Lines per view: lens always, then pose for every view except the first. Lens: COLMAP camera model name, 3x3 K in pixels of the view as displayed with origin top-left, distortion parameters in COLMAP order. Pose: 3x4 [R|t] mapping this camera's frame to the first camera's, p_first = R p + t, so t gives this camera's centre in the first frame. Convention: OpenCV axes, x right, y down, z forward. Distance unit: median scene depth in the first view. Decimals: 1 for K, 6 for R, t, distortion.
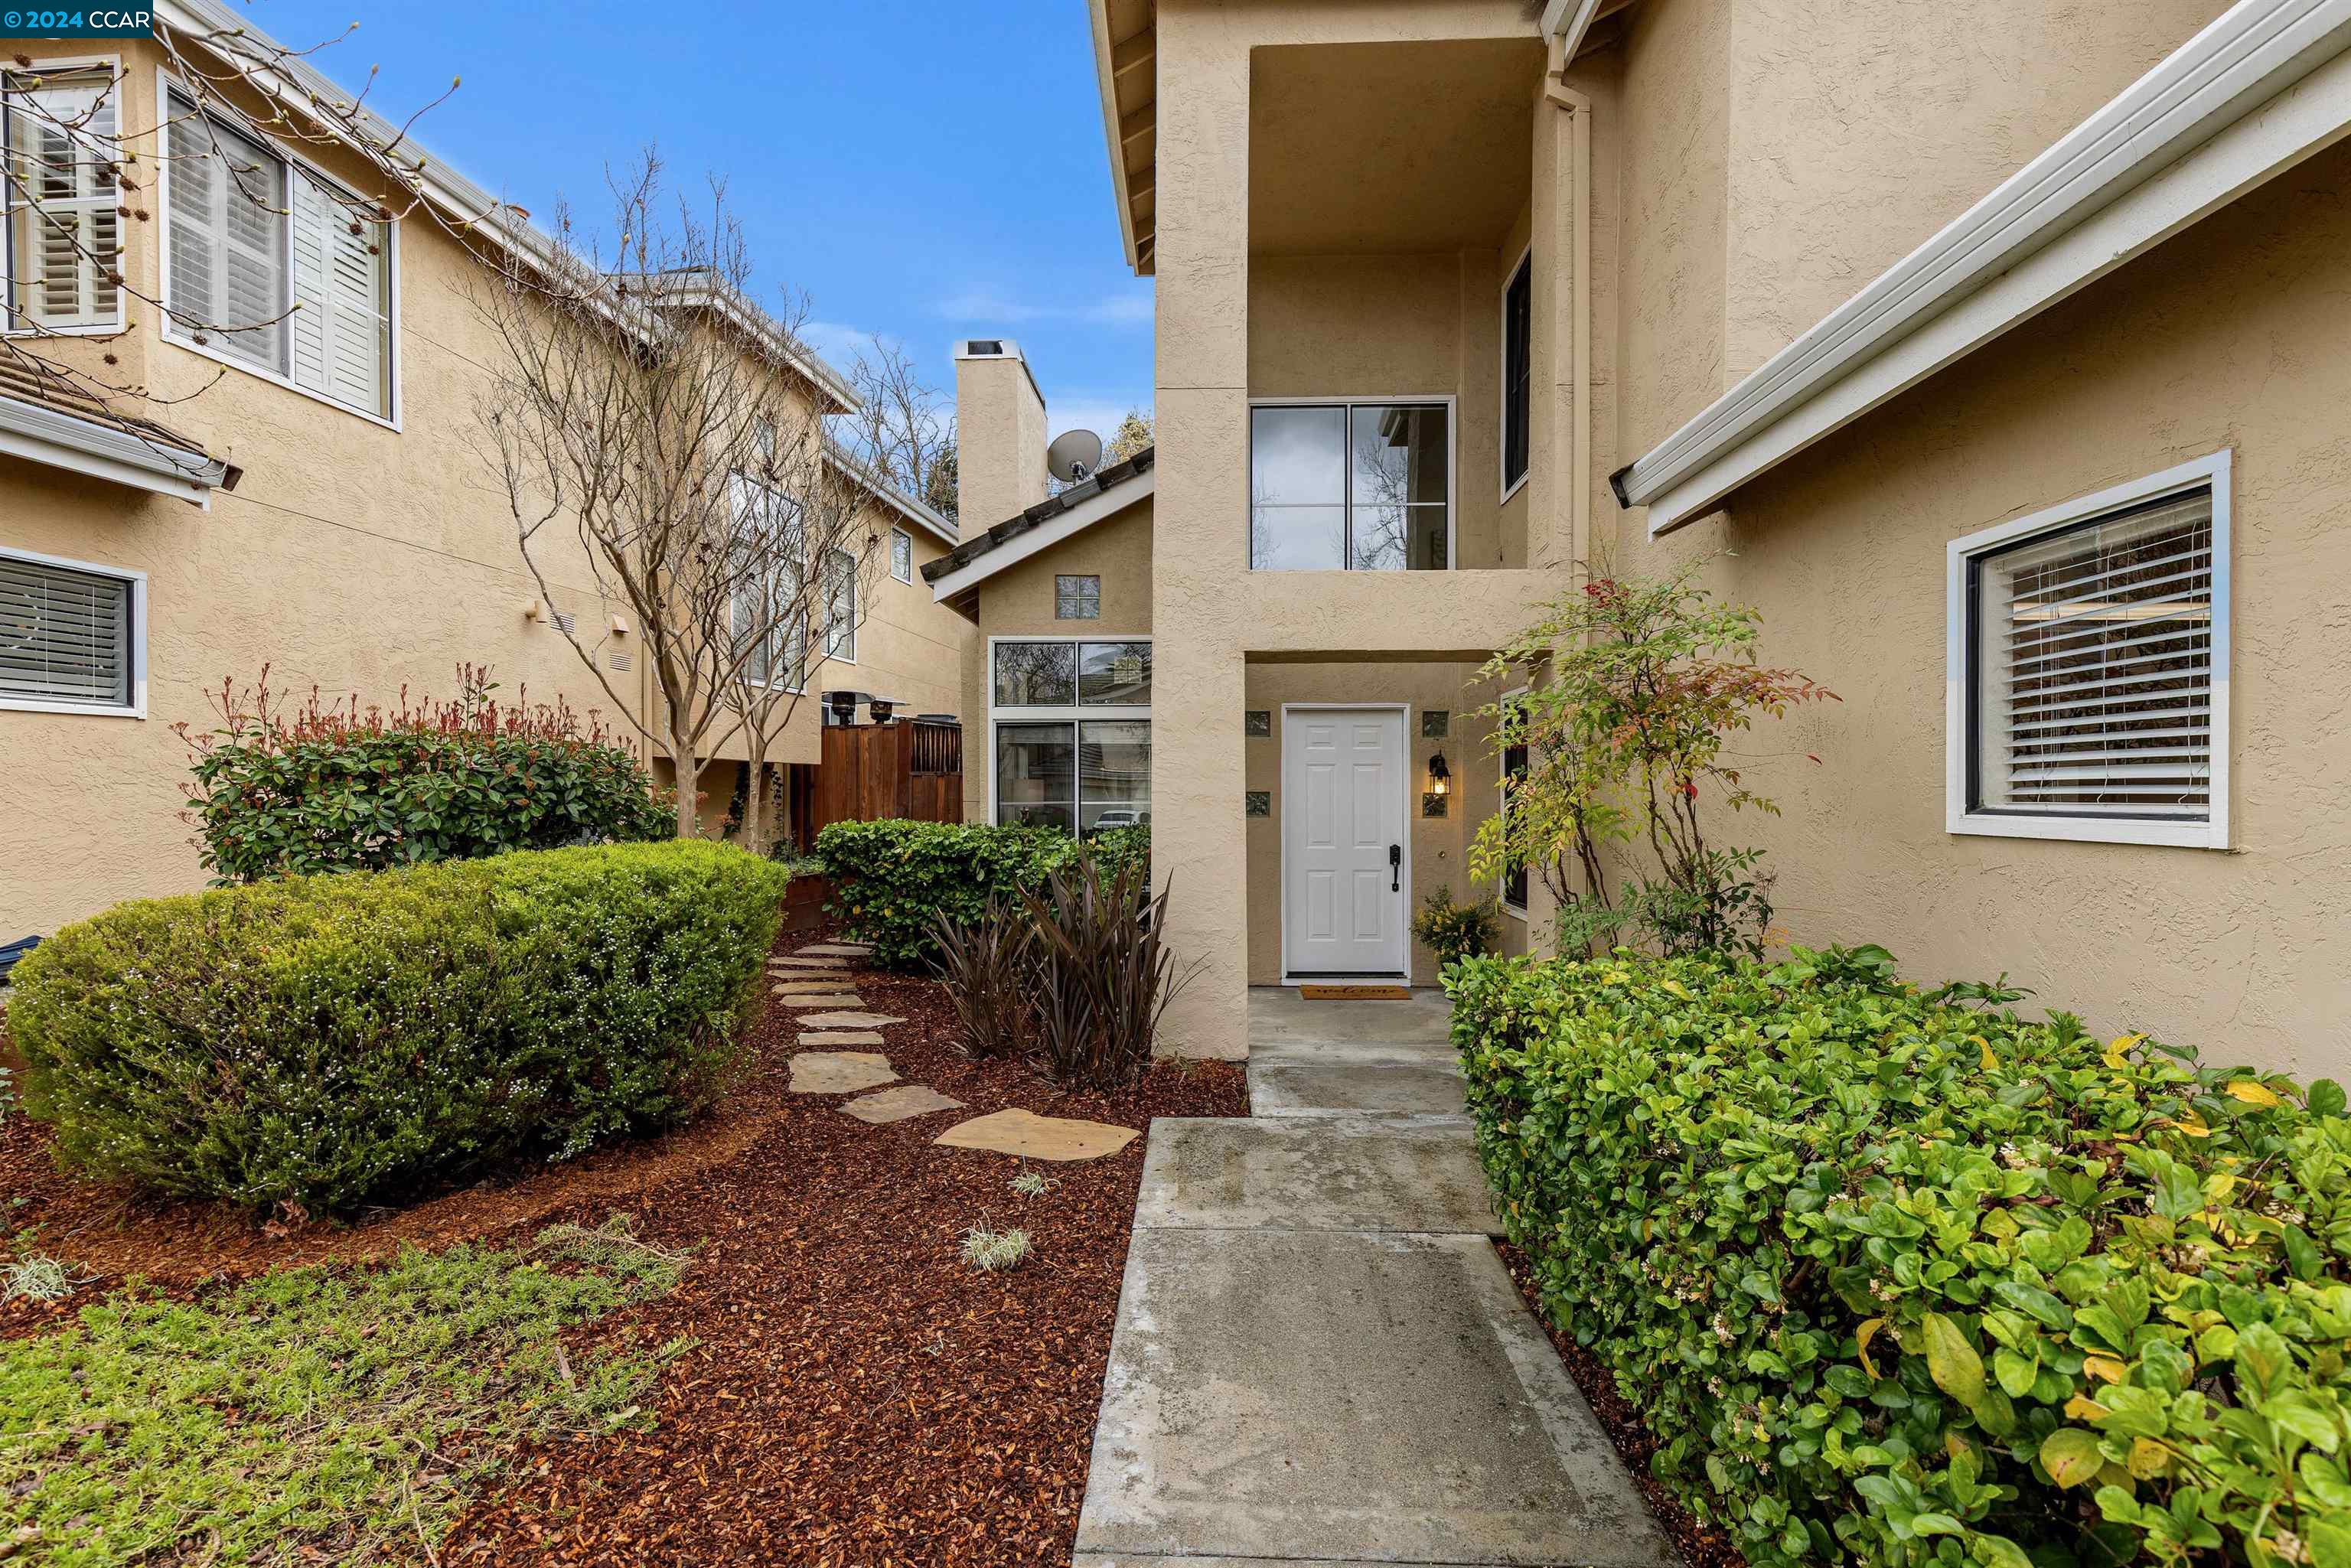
lens RADIAL K [[1052.1, 0, 1175.5], [0, 1052.1, 784.0], [0, 0, 1]] dist [0.005734, -0.000424]
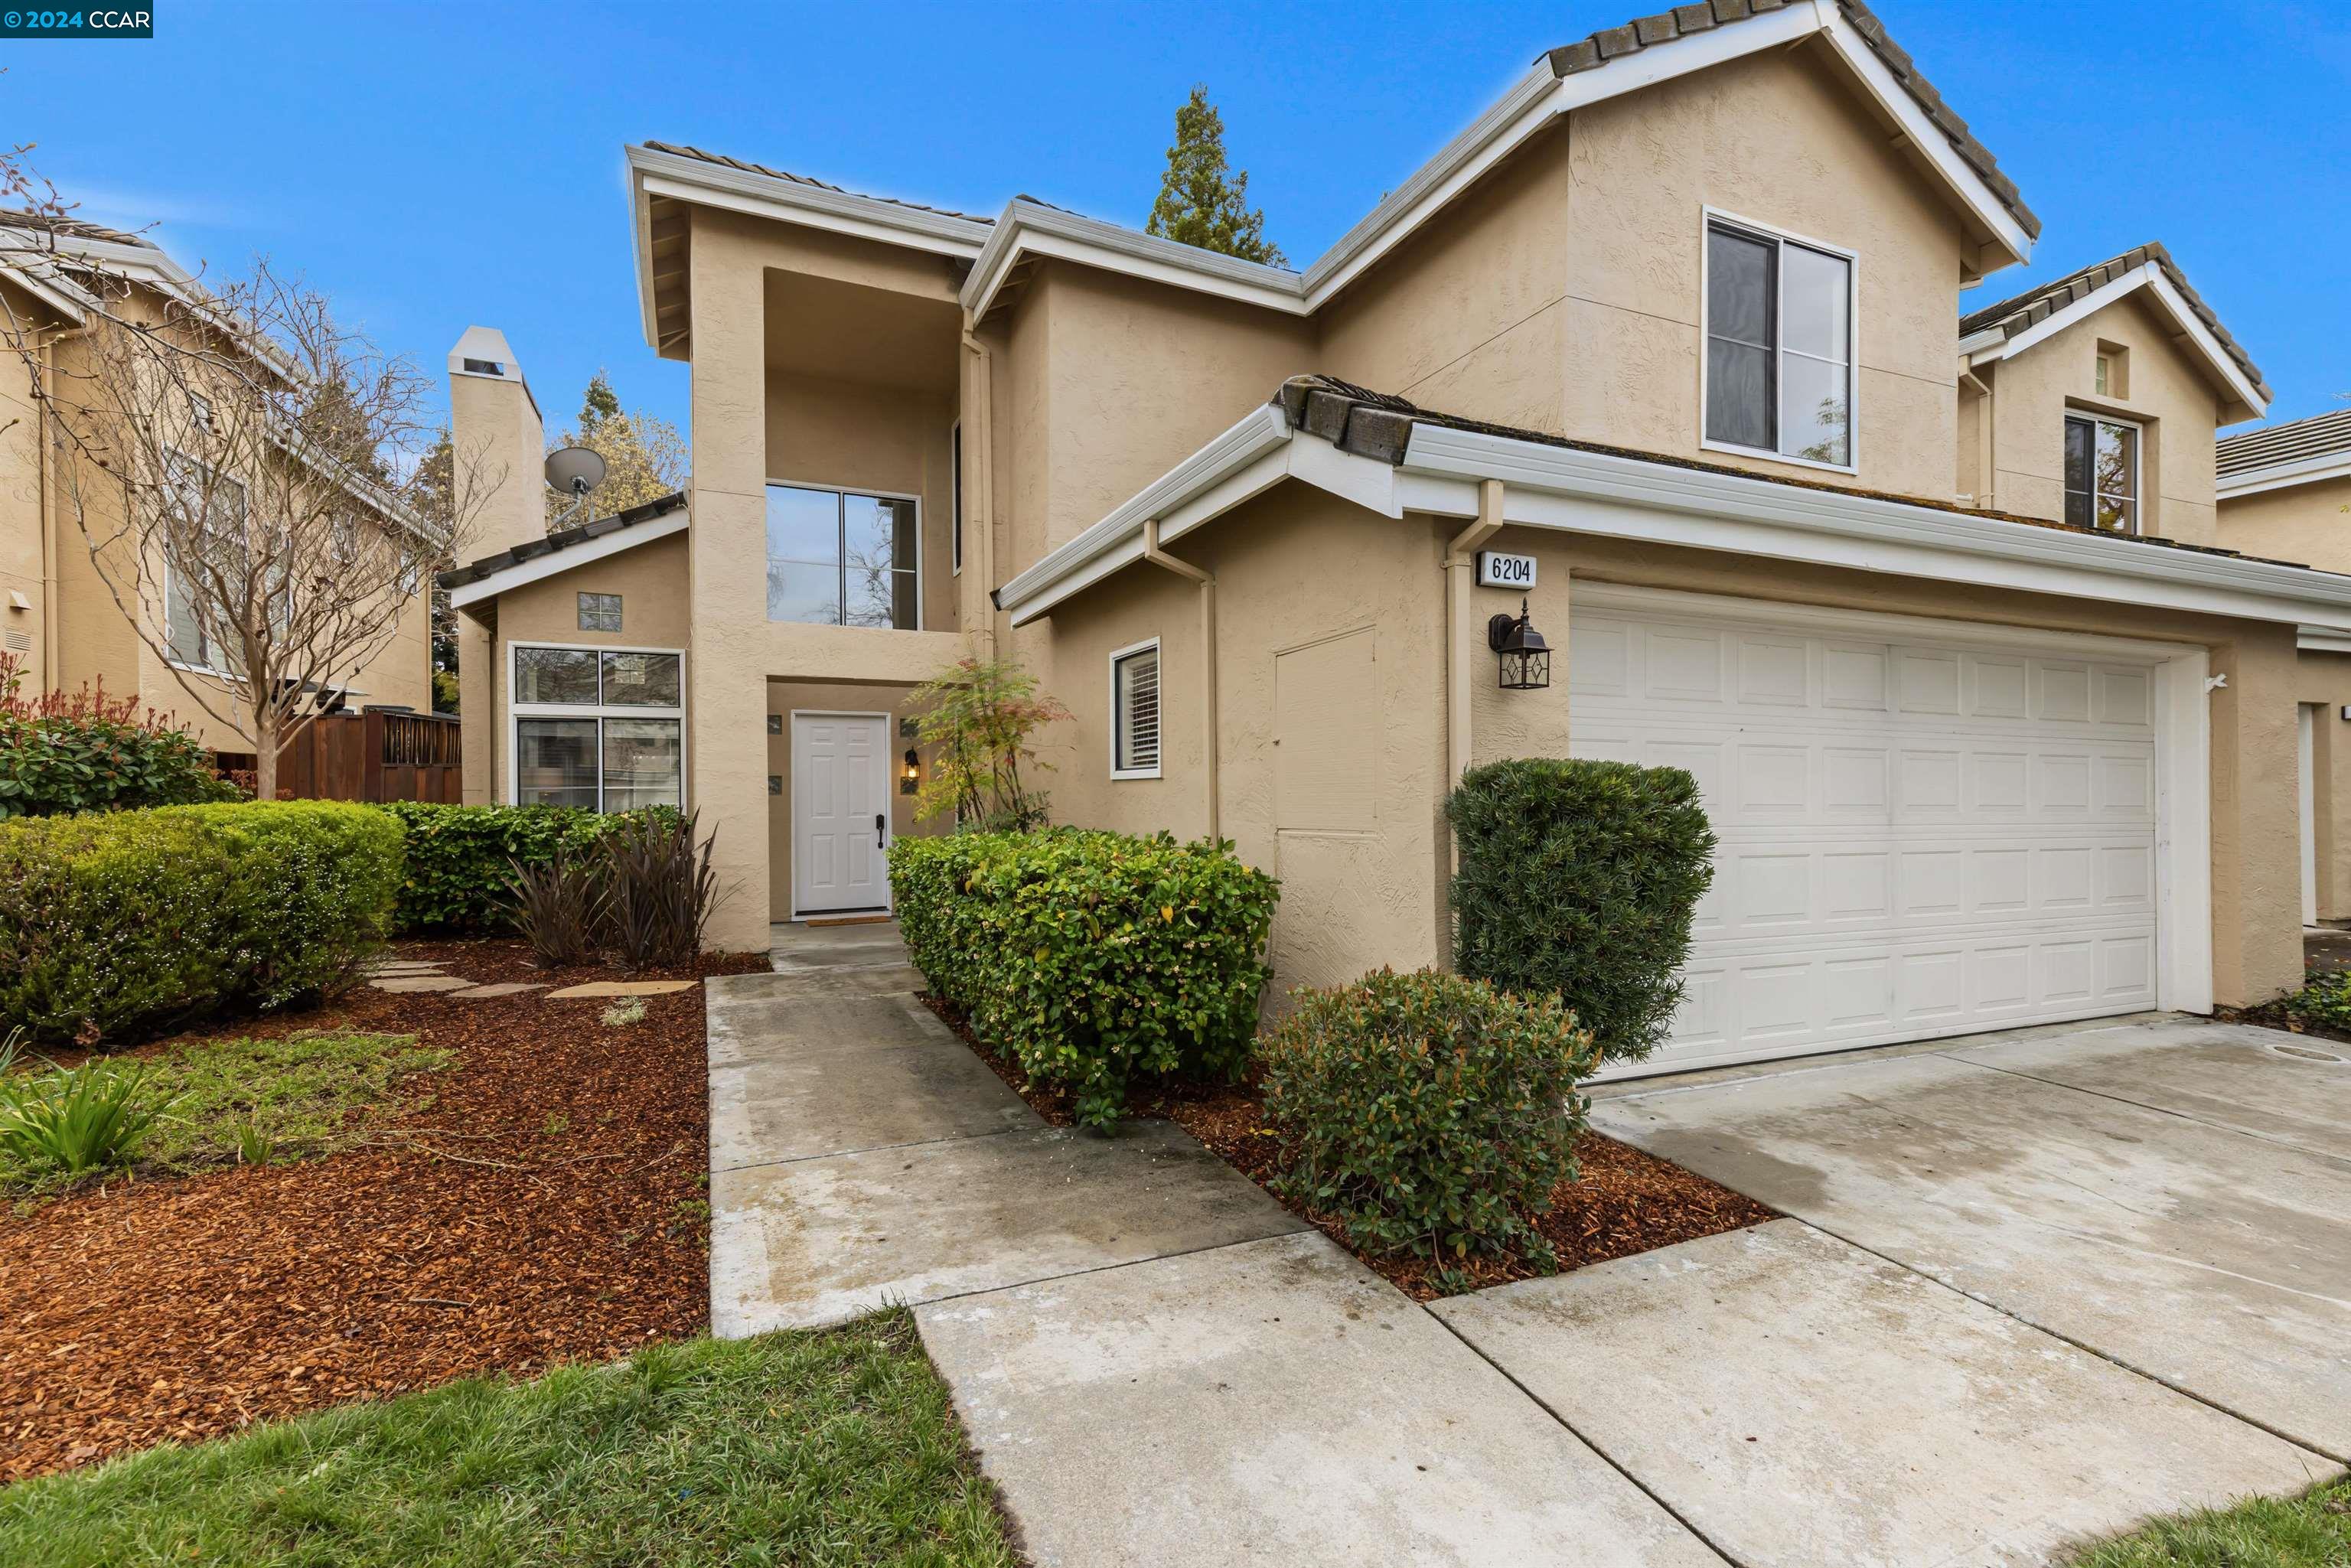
lens RADIAL K [[1061.5, 0, 1180.8], [0, 1061.5, 777.9], [0, 0, 1]] dist [0.098879, -0.024066]
pose [[0.897251, -0.000420, 0.441521, -0.088122], [0.005275, 0.999938, -0.009767, 0.039095], [-0.441490, 0.011092, 0.897198, -0.667503]]
